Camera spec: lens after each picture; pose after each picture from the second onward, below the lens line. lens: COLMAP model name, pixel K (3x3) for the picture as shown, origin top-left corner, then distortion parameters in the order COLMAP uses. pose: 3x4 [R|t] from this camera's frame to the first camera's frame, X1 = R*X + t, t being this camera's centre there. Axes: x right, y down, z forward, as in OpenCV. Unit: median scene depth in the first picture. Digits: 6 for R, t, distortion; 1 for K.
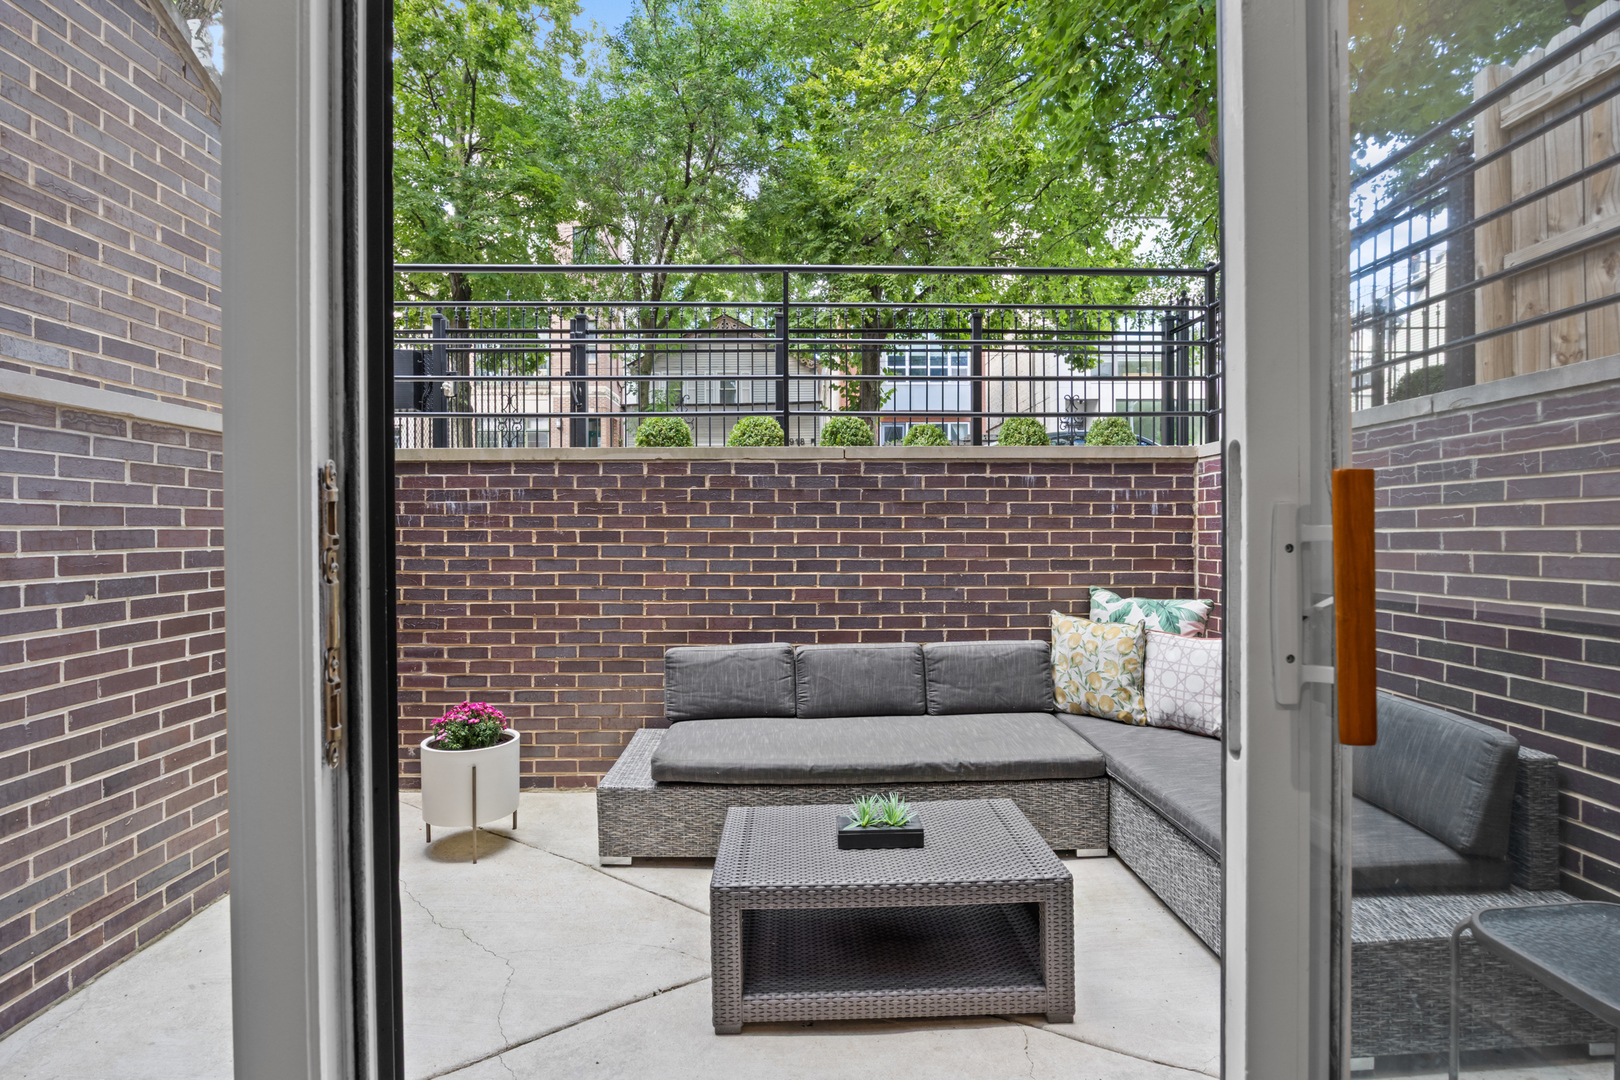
lens RADIAL K [[763.1, 0, 812.6], [0, 763.1, 535.4], [0, 0, 1]] dist [-0.007162, -0.000032]
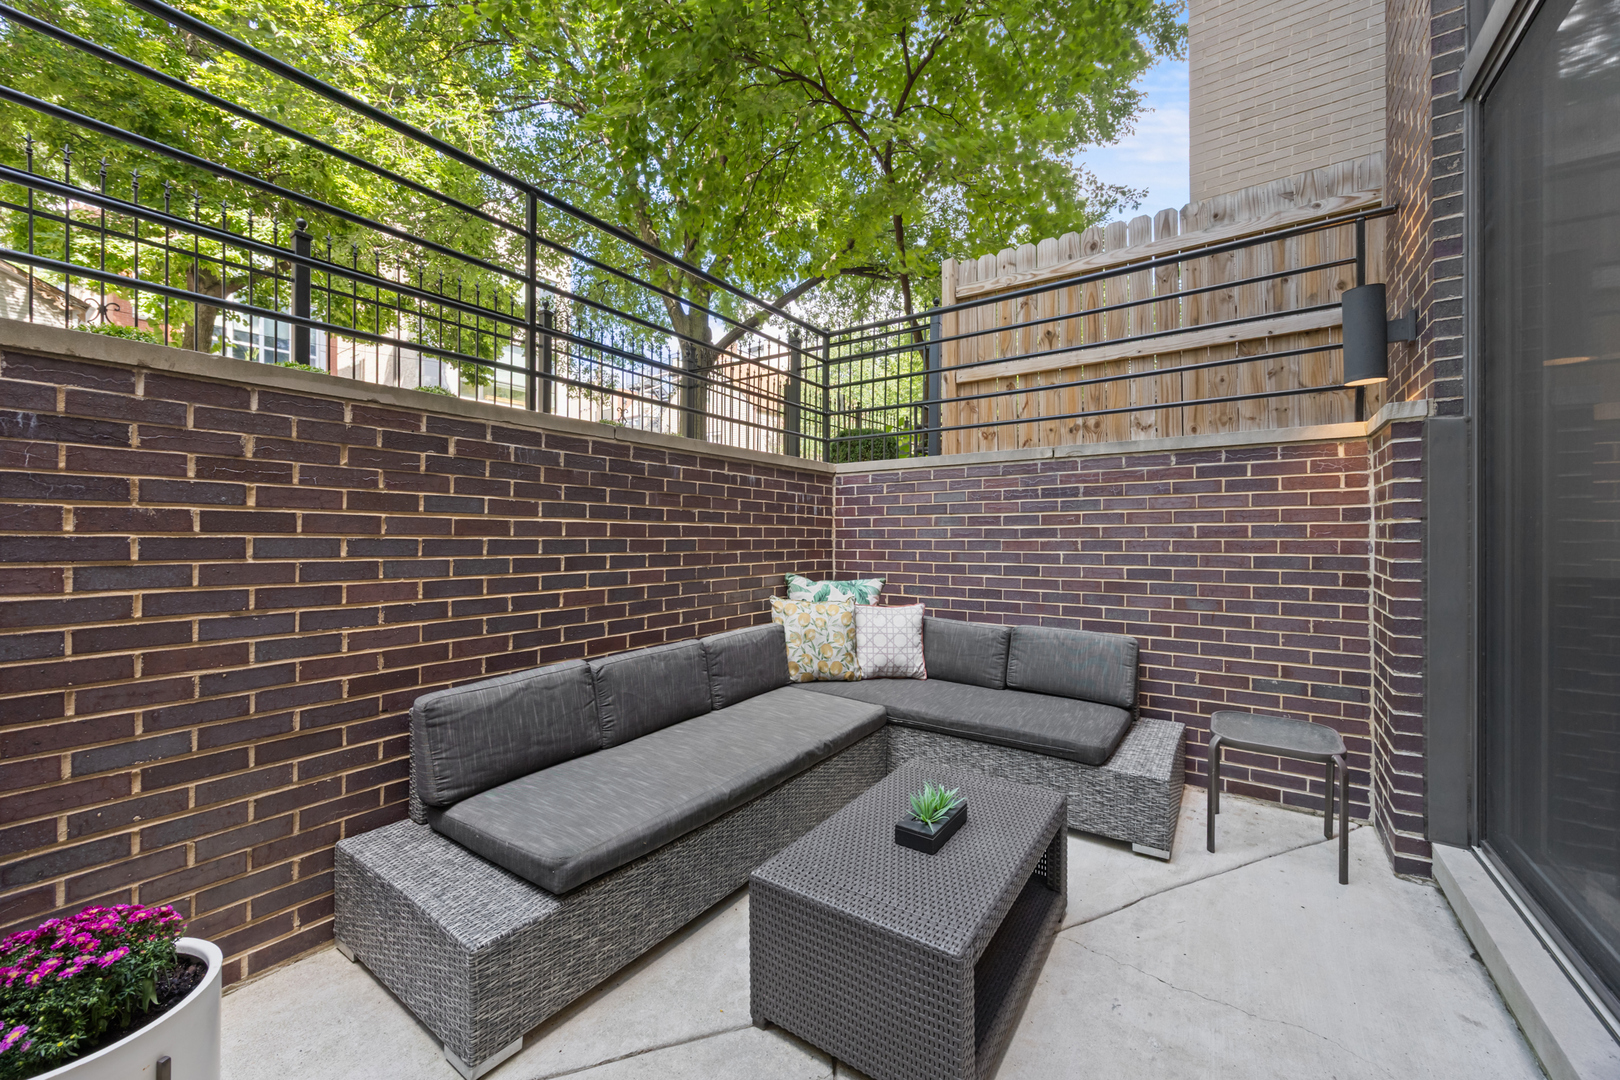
lens RADIAL K [[626.1, 0, 813.9], [0, 626.1, 534.2], [0, 0, 1]] dist [0.002752, -0.000343]
pose [[0.588699, 0.007003, 0.808322, -0.425660], [0.000063, 0.999962, -0.008710, 0.015050], [-0.808352, 0.005178, 0.588676, 0.418374]]
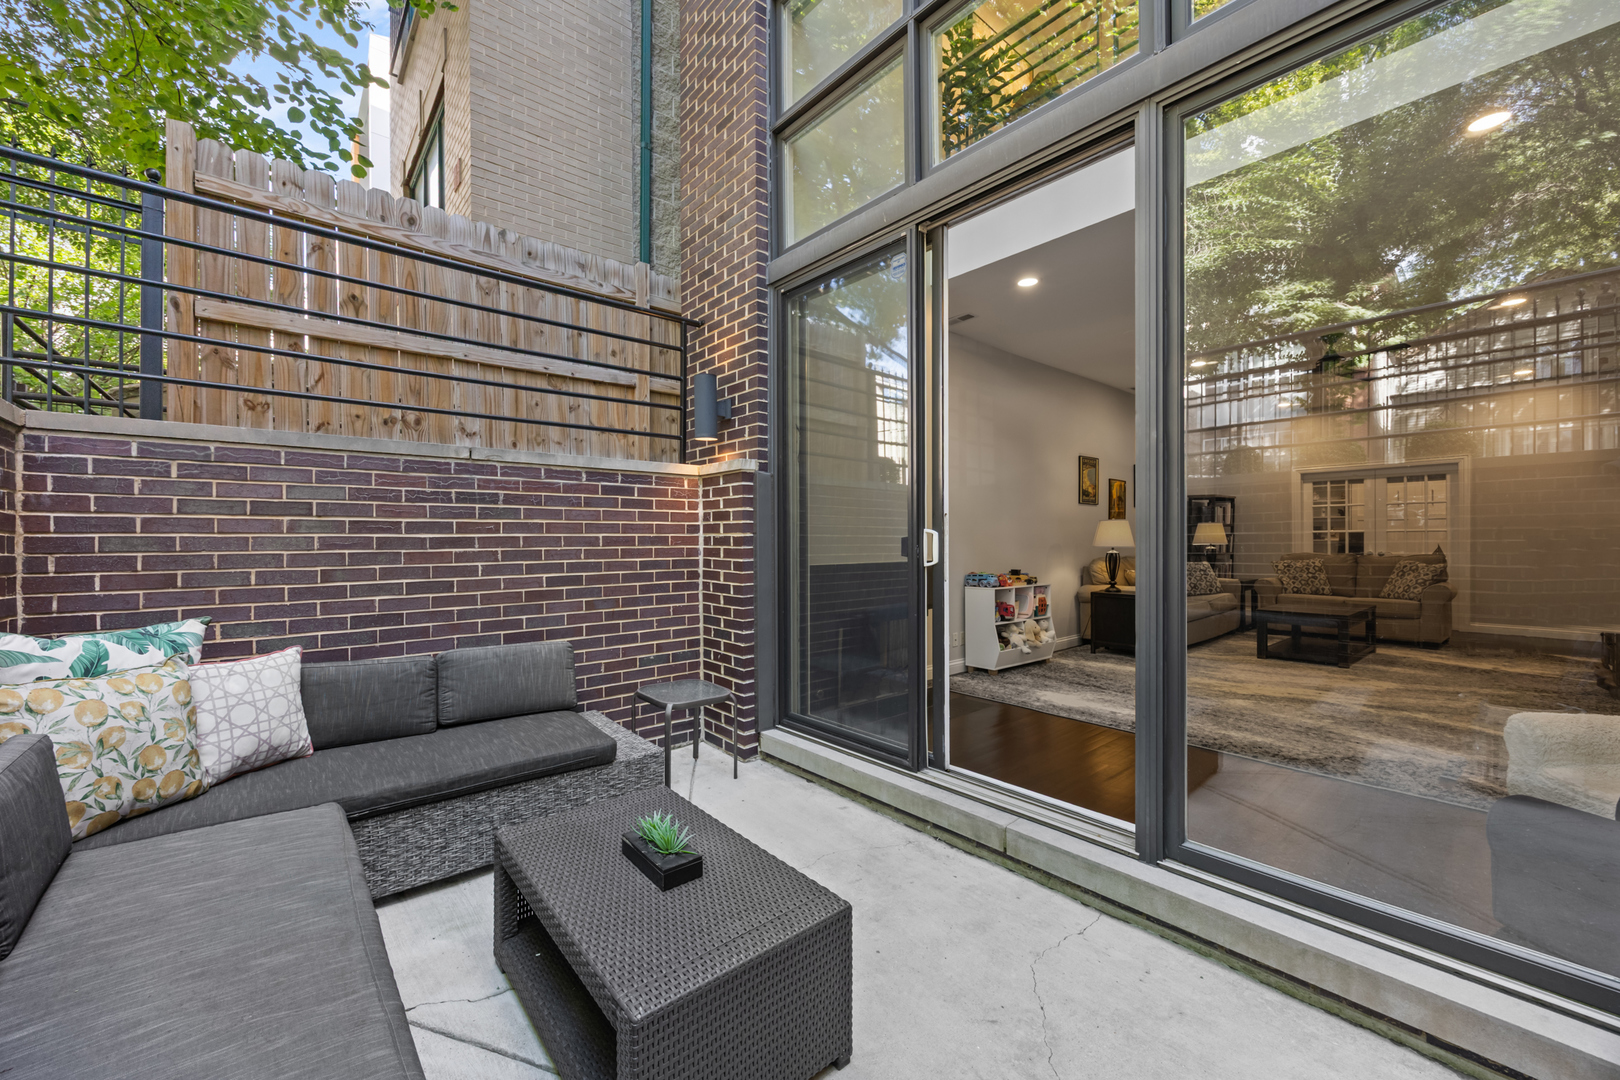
lens RADIAL K [[626.1, 0, 801.6], [0, 626.1, 540.6], [0, 0, 1]] dist [0.002752, -0.000343]
pose [[-0.623246, 0.004866, 0.782011, -0.395972], [0.008031, 0.999968, 0.000178, 0.005796], [-0.781984, 0.006391, -0.623265, 0.865461]]
